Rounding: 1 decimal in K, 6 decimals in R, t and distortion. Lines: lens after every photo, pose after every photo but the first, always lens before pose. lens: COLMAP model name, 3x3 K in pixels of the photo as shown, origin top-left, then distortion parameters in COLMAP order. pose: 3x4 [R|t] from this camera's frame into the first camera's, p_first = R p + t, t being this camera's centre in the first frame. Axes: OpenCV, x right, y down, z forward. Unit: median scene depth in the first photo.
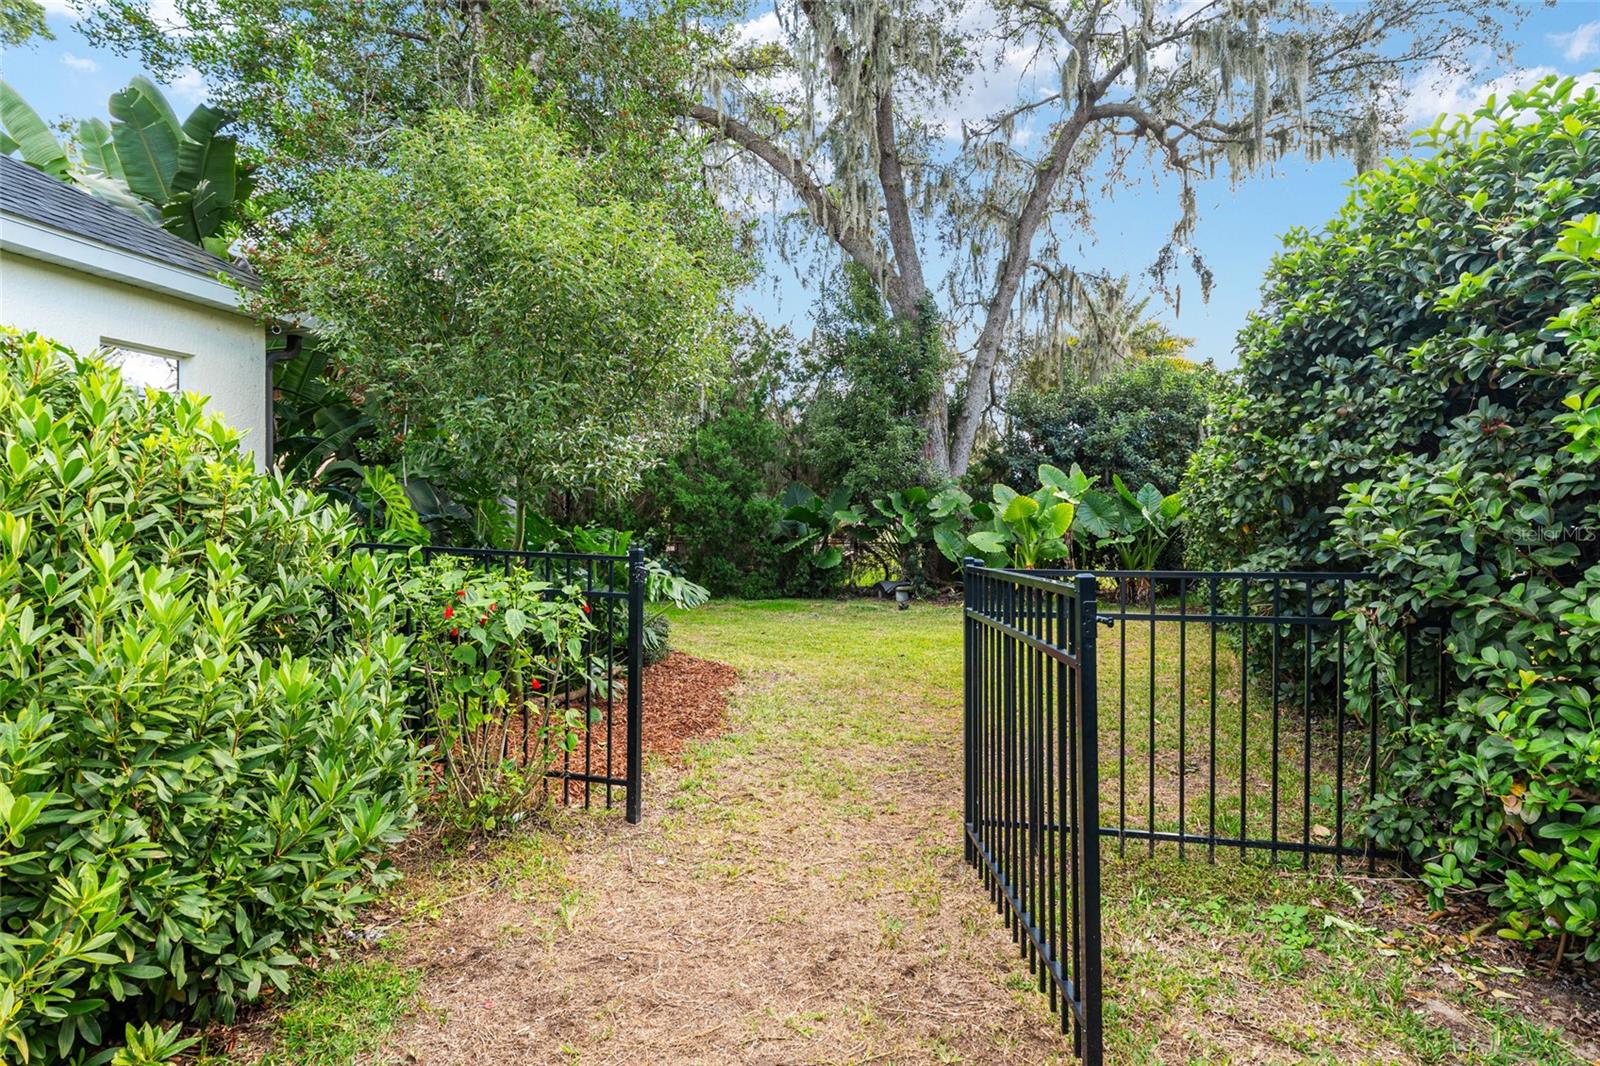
lens RADIAL K [[863.9, 0, 802.5], [0, 863.9, 533.4], [0, 0, 1]] dist [-0.004368, 0.000702]
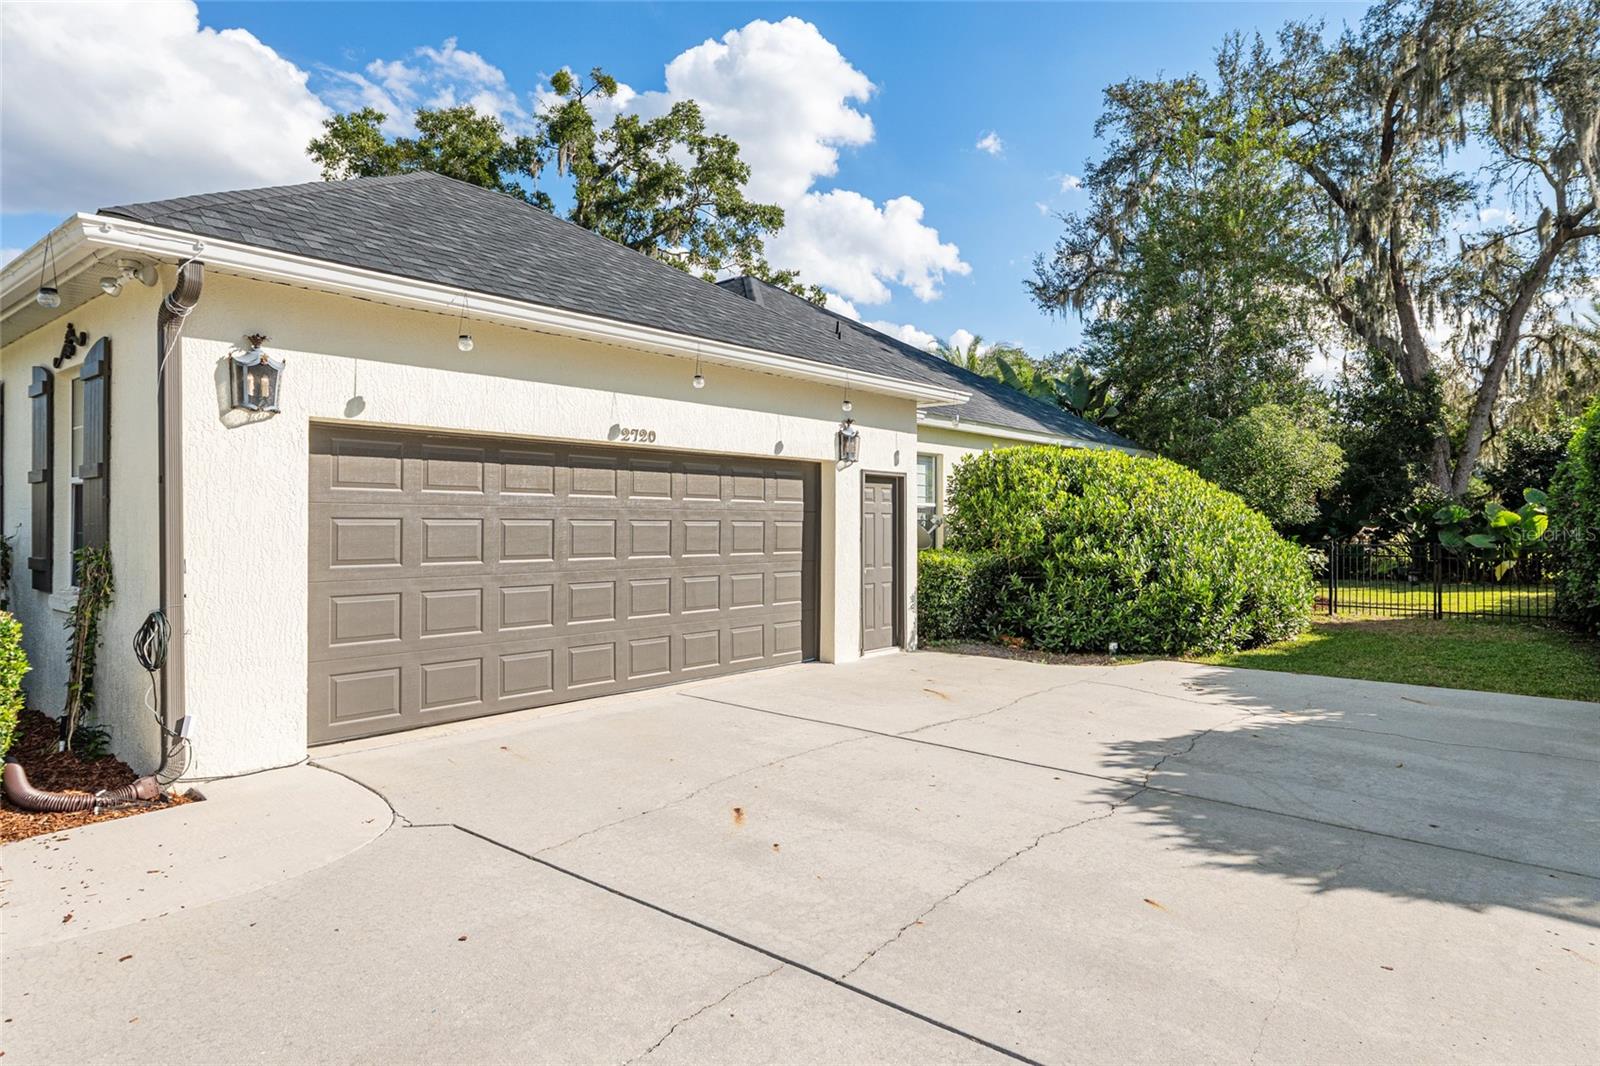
lens RADIAL K [[943.0, 0, 794.3], [0, 943.0, 518.4], [0, 0, 1]] dist [-0.004002, -0.001061]
pose [[0.894691, -0.006136, -0.446644, -0.105259], [0.000002, 0.999906, -0.013733, -0.006356], [0.446686, 0.012286, 0.894606, -0.861779]]
